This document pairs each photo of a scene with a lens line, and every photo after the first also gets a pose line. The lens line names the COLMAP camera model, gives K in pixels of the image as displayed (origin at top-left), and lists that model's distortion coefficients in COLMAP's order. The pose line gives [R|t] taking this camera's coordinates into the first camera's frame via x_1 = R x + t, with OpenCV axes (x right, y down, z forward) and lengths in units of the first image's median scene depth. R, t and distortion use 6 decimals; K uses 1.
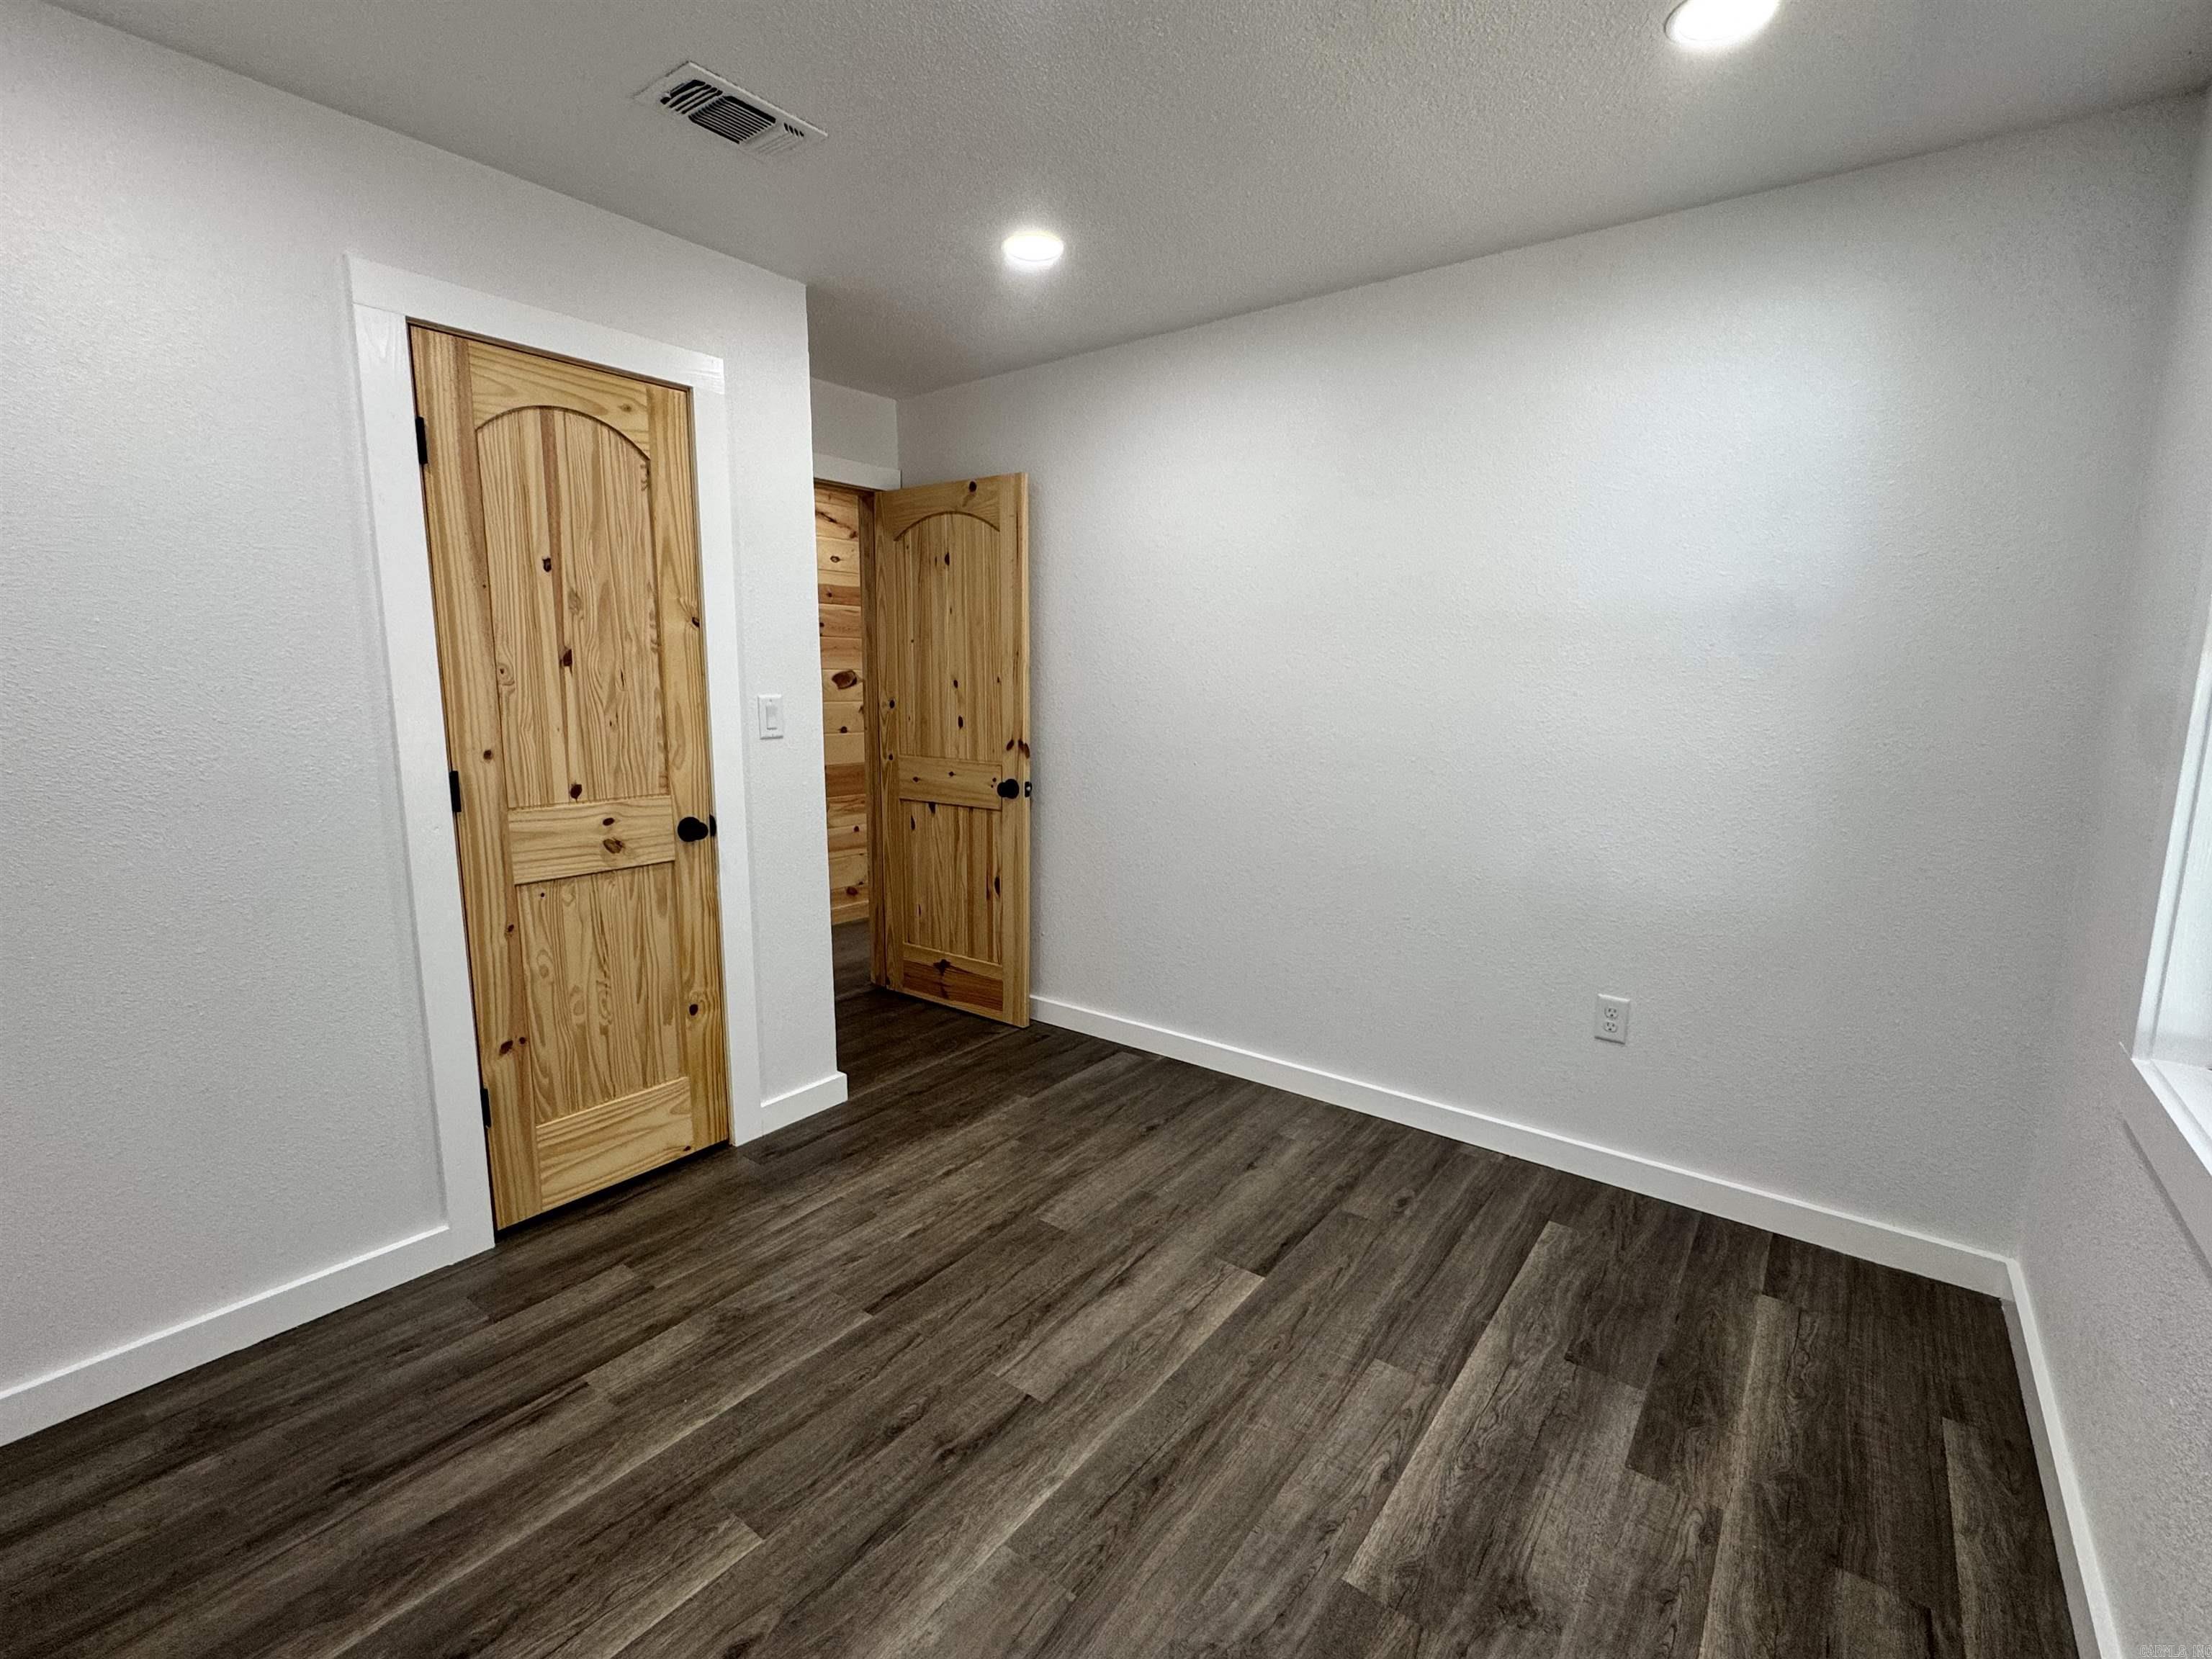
lens RADIAL K [[997.1, 0, 1104.0], [0, 997.1, 834.5], [0, 0, 1]] dist [-0.003655, -0.000226]
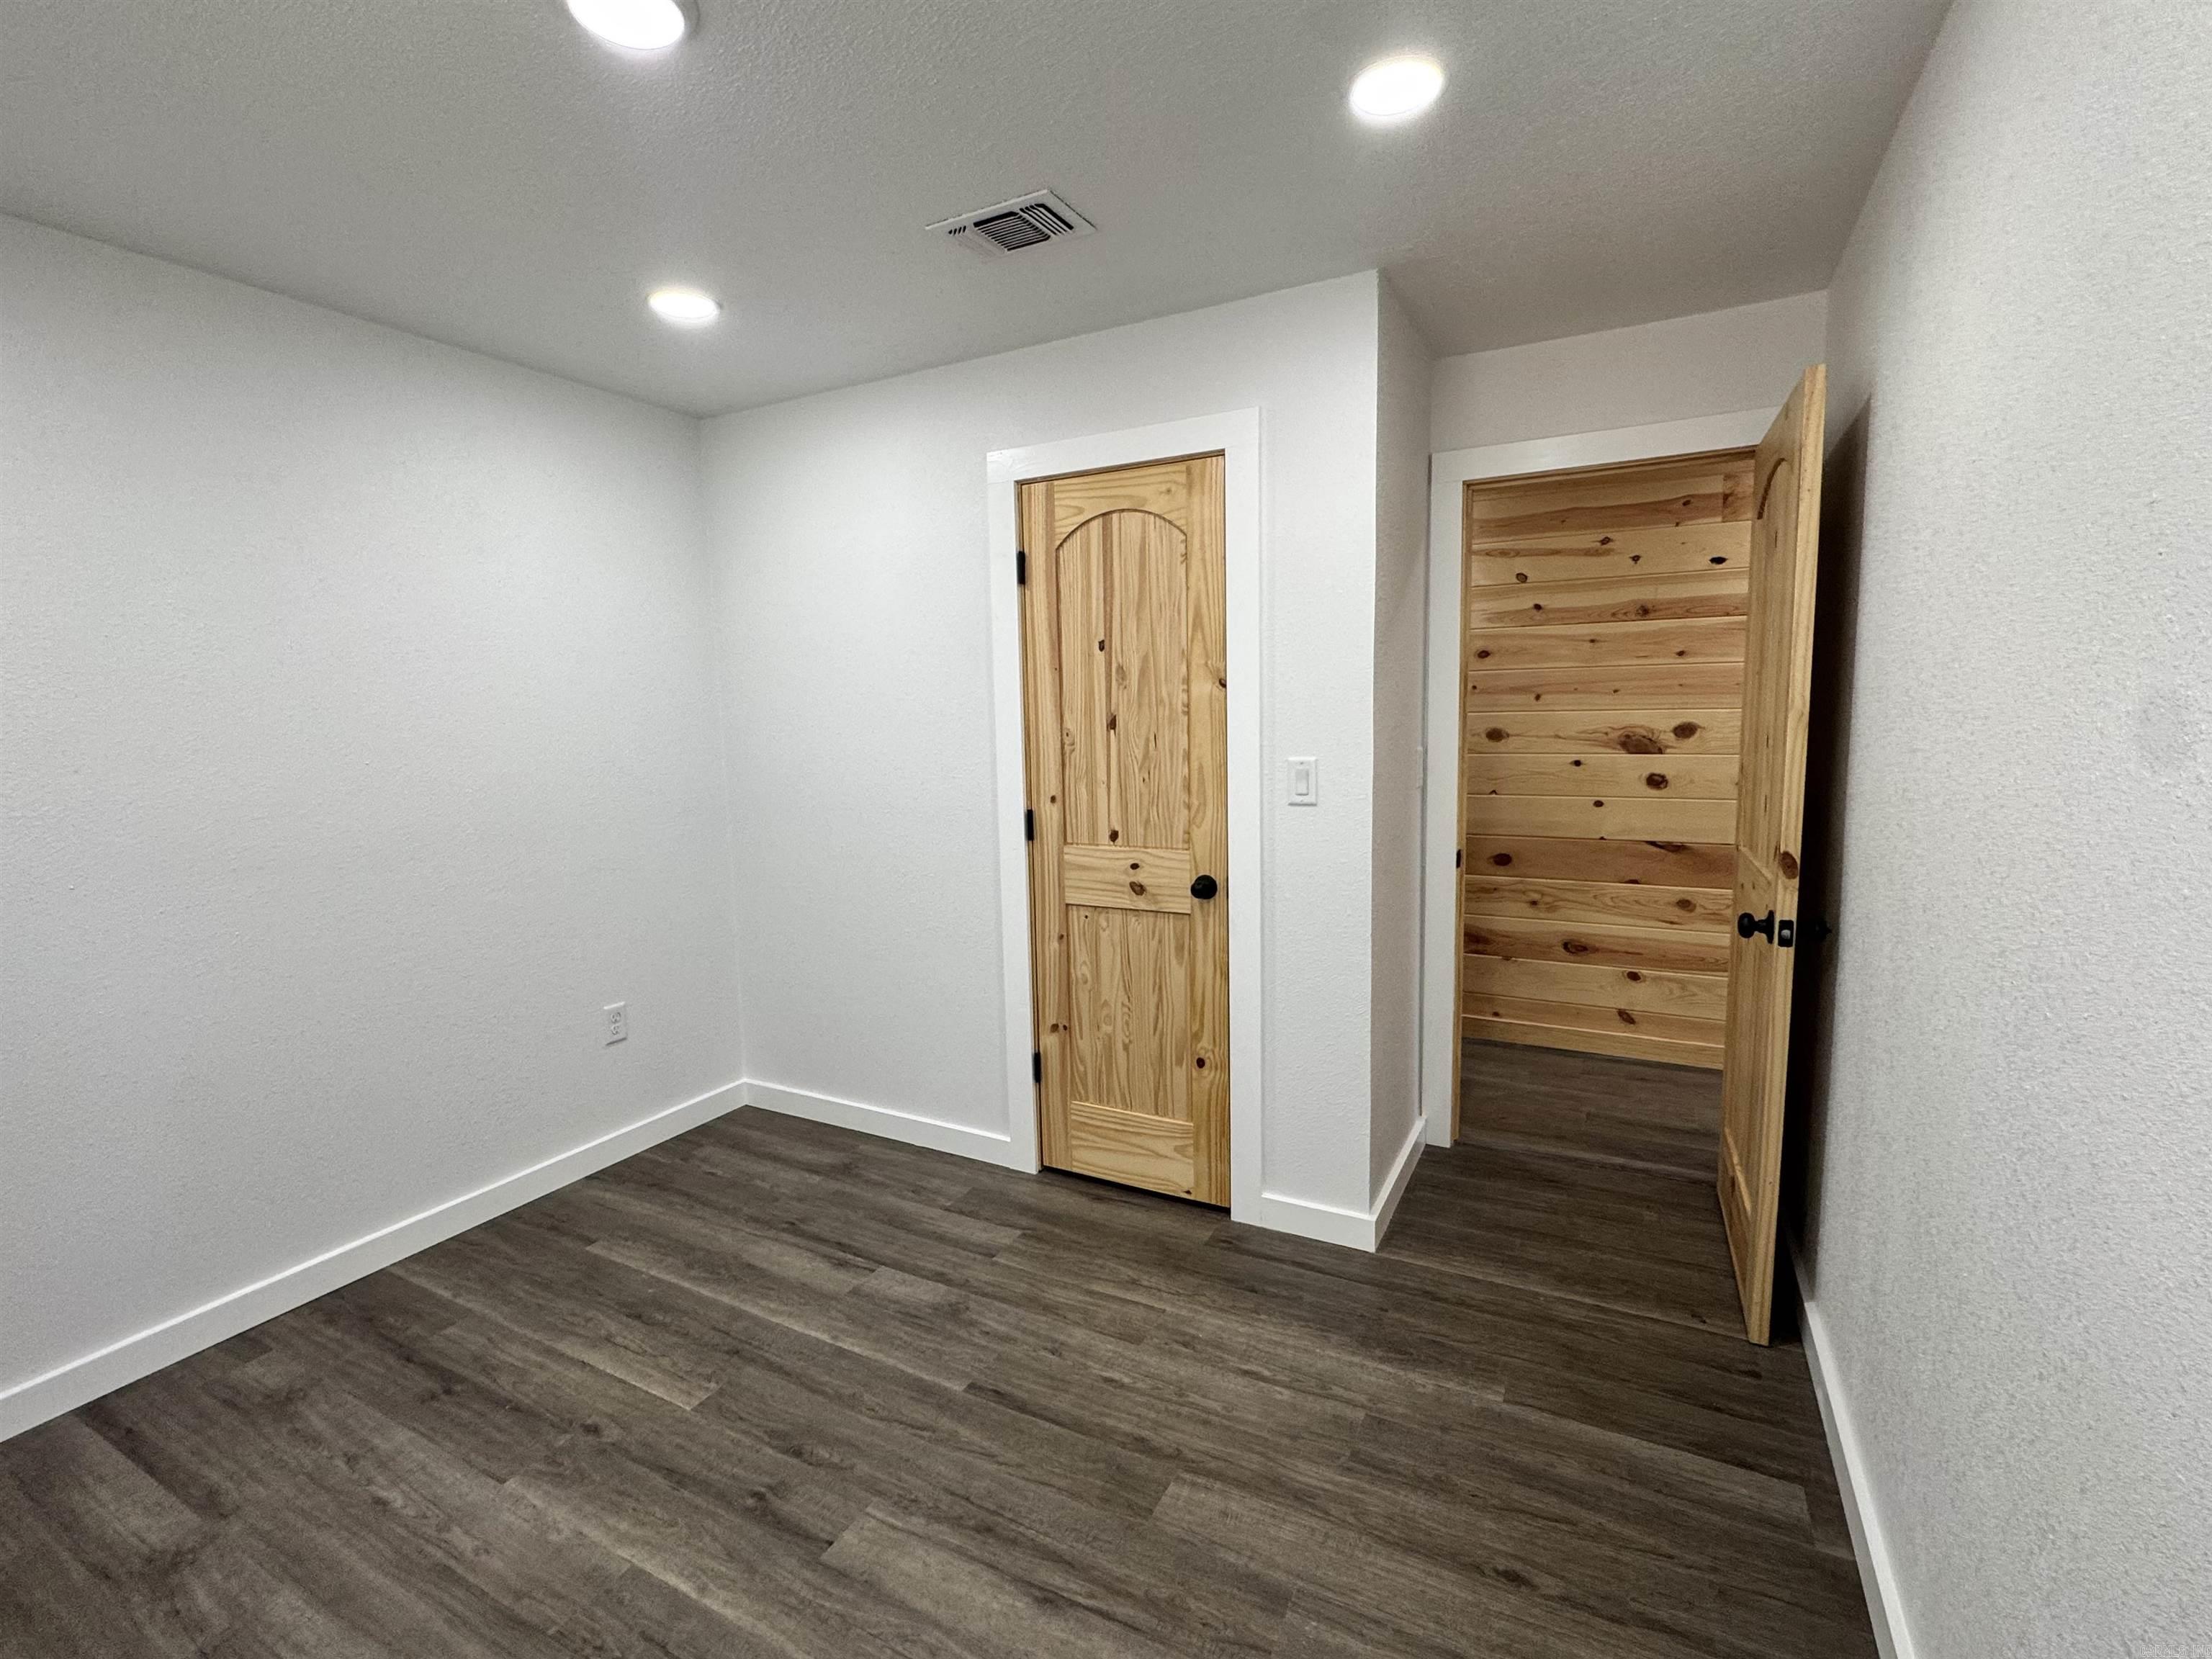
lens RADIAL K [[997.1, 0, 1104.0], [0, 997.1, 834.5], [0, 0, 1]] dist [-0.003655, -0.000226]
pose [[0.156868, 0.111951, -0.981254, 0.632874], [-0.135654, 0.986580, 0.090873, -0.154826], [0.978259, 0.118856, 0.169950, 0.818624]]
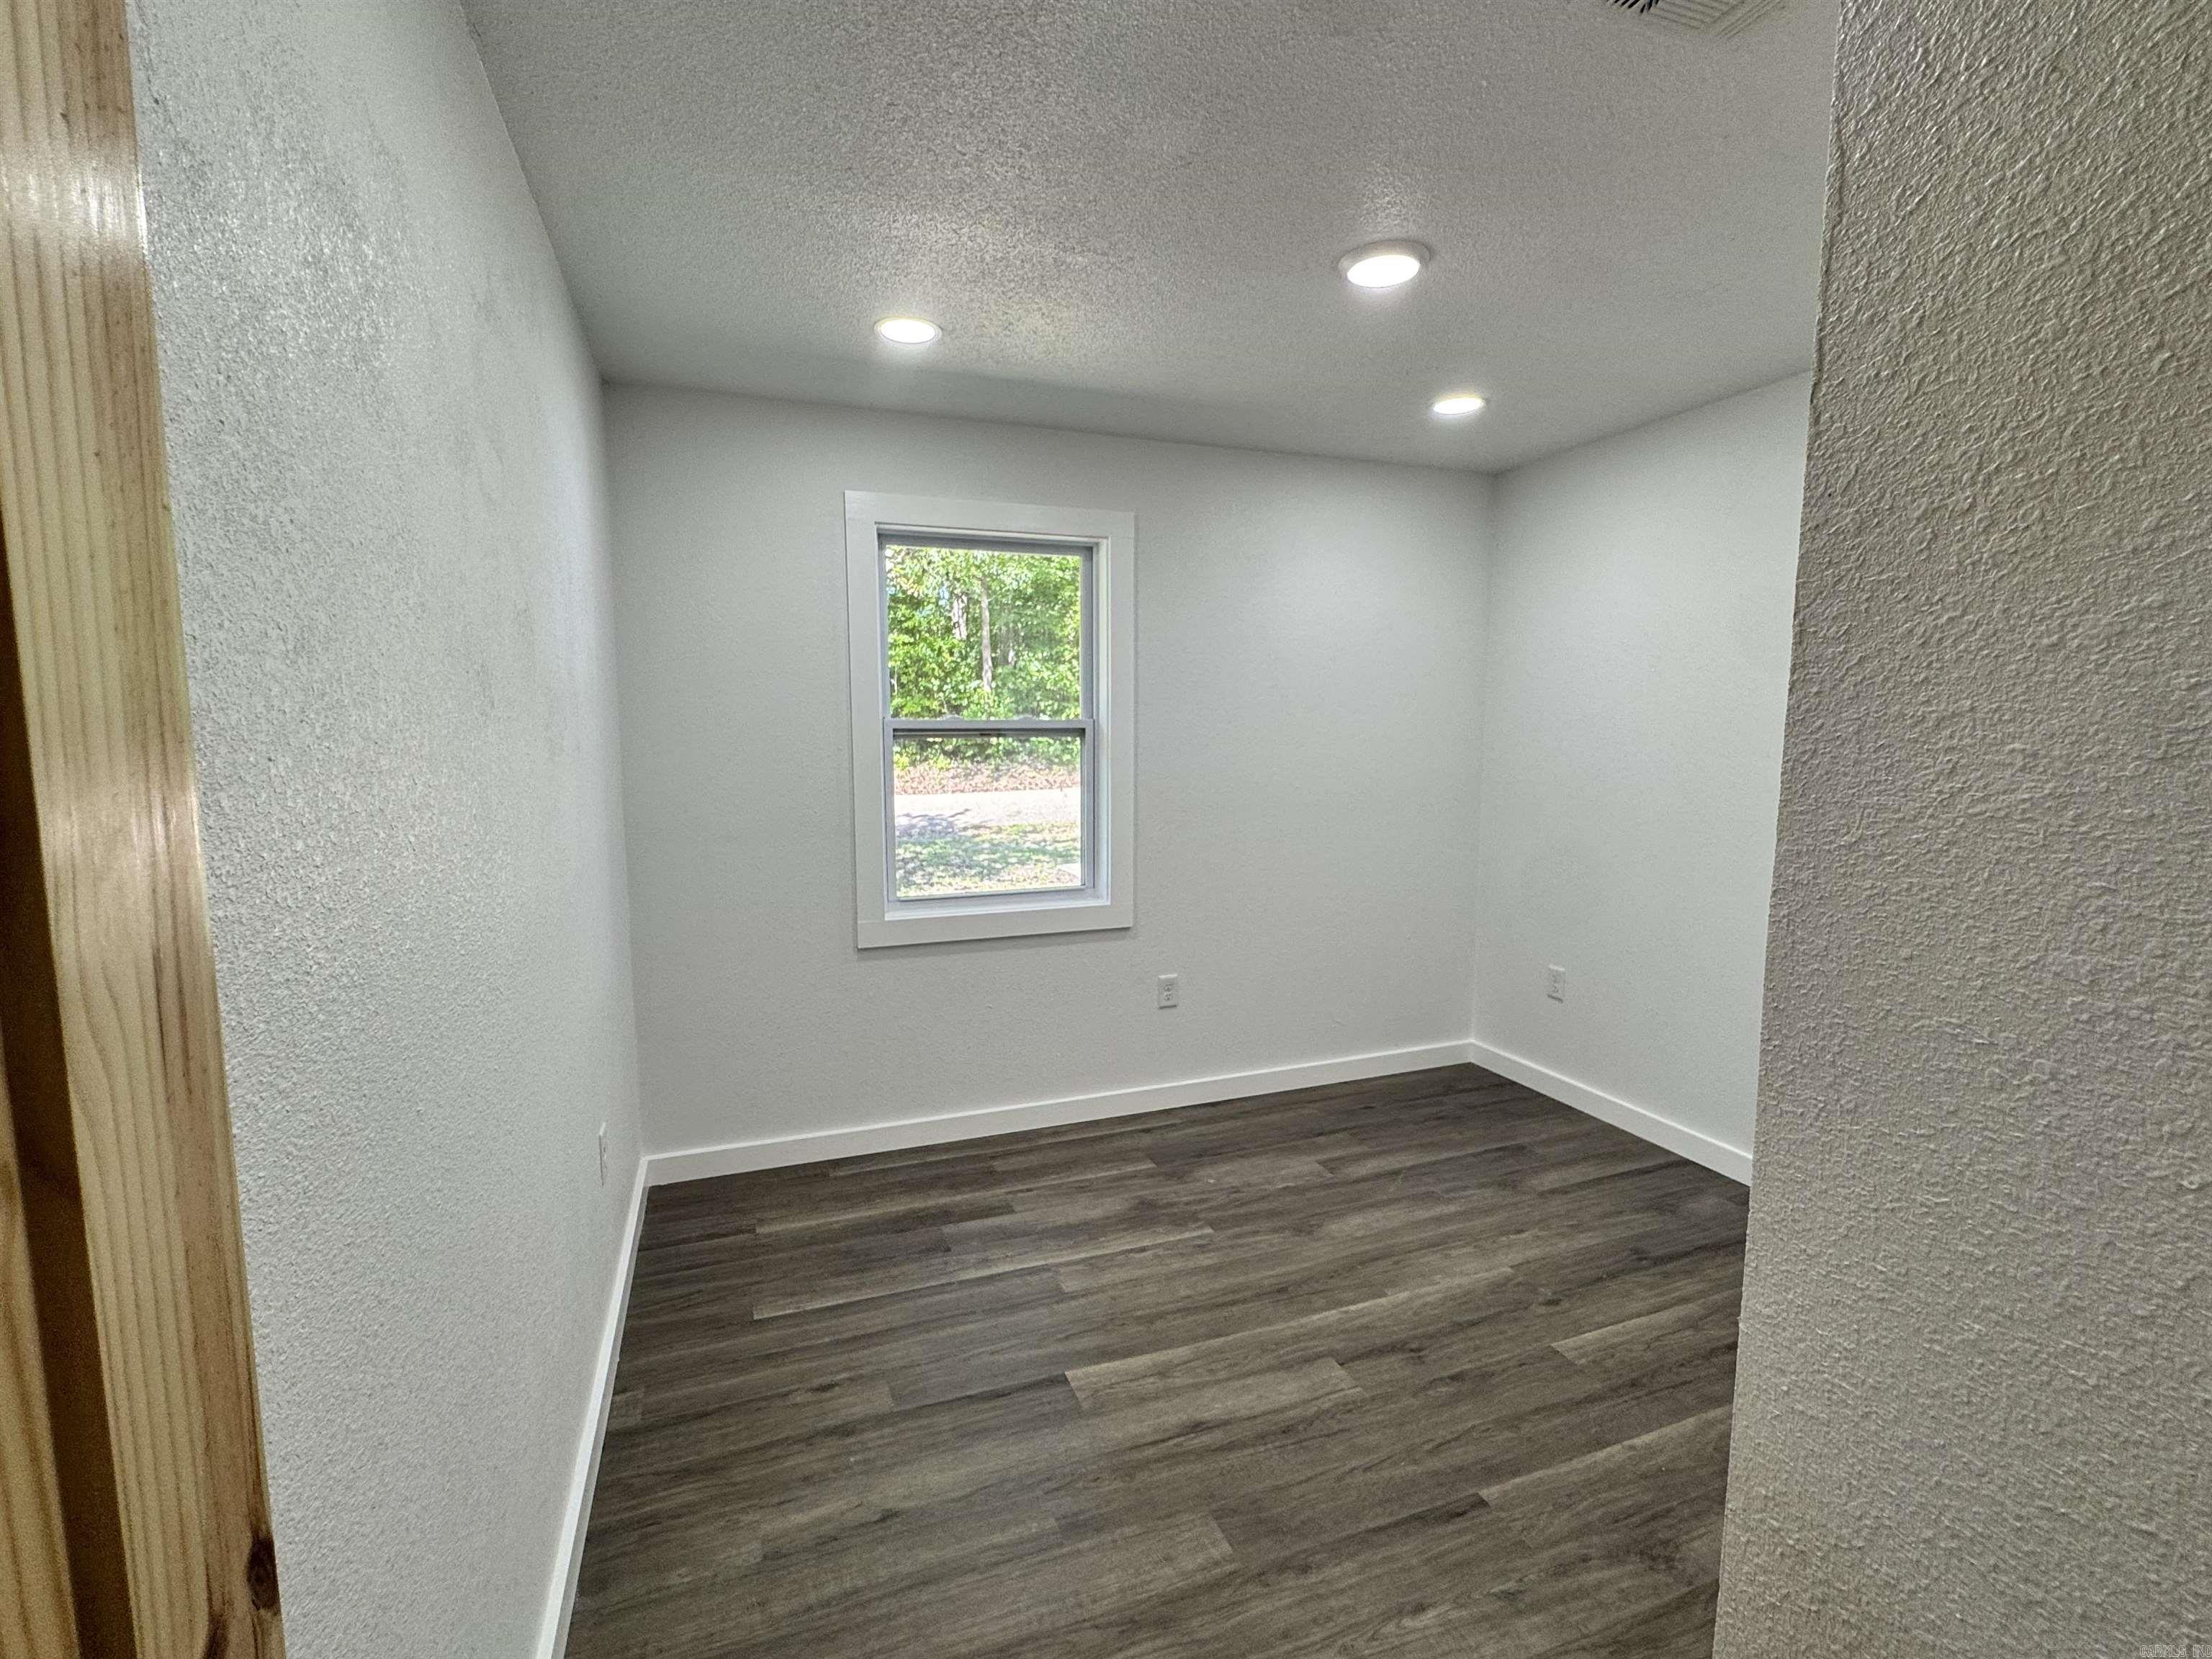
lens RADIAL K [[997.1, 0, 1104.0], [0, 997.1, 834.5], [0, 0, 1]] dist [-0.003655, -0.000226]
pose [[-0.844787, -0.066682, 0.530932, -0.346474], [0.082851, 0.963940, 0.252893, -0.303752], [-0.528650, 0.257628, -0.808800, 1.579368]]
